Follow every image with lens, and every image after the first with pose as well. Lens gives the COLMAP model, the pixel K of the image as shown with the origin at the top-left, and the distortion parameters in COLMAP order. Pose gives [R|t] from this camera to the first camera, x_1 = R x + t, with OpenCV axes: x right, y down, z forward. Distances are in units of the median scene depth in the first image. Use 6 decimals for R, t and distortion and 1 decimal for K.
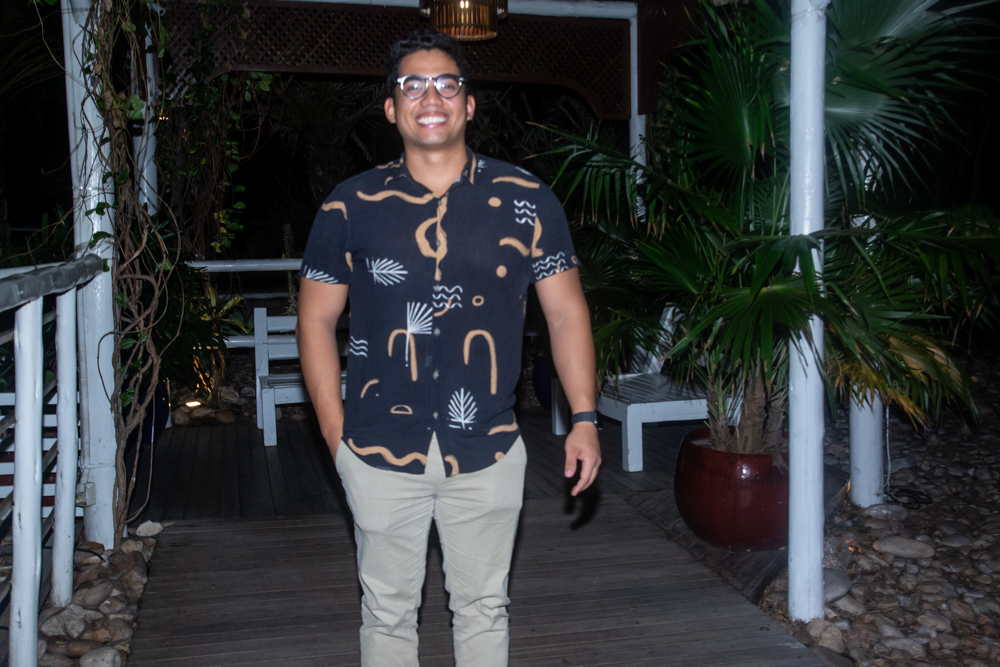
lens RADIAL K [[1068.2, 0, 497.3], [0, 1068.2, 332.2], [0, 0, 1]] dist [-0.006293, 0.000000]
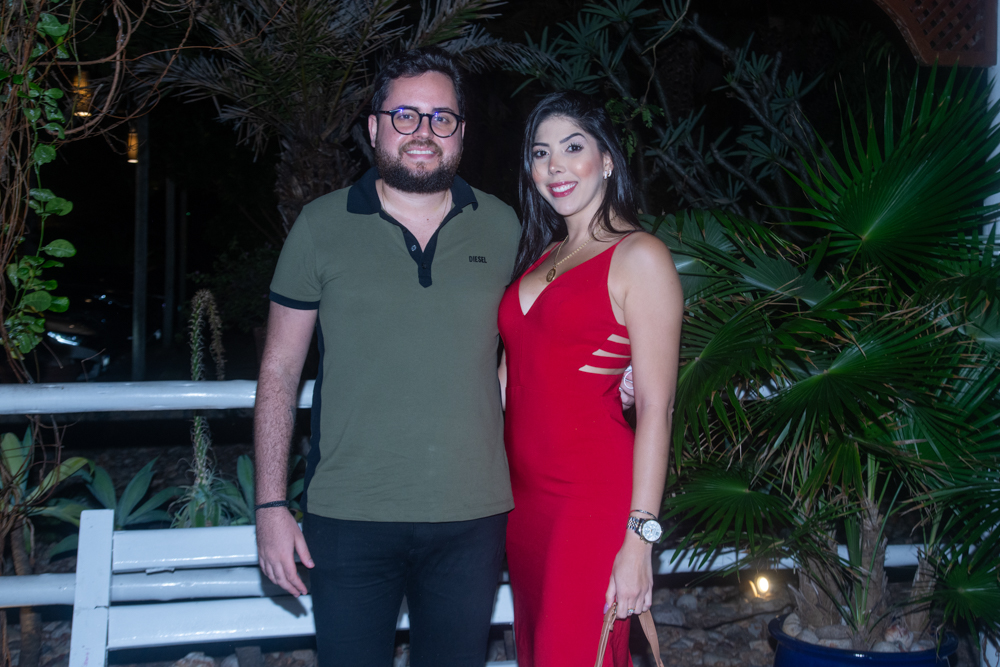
lens RADIAL K [[1327.1, 0, 501.0], [0, 1327.1, 336.7], [0, 0, 1]] dist [0.088432, 0.000000]
pose [[0.999147, 0.021755, -0.035089, -0.057806], [-0.023656, 0.998222, -0.054714, -0.062155], [0.033836, 0.055497, 0.997885, 0.505651]]
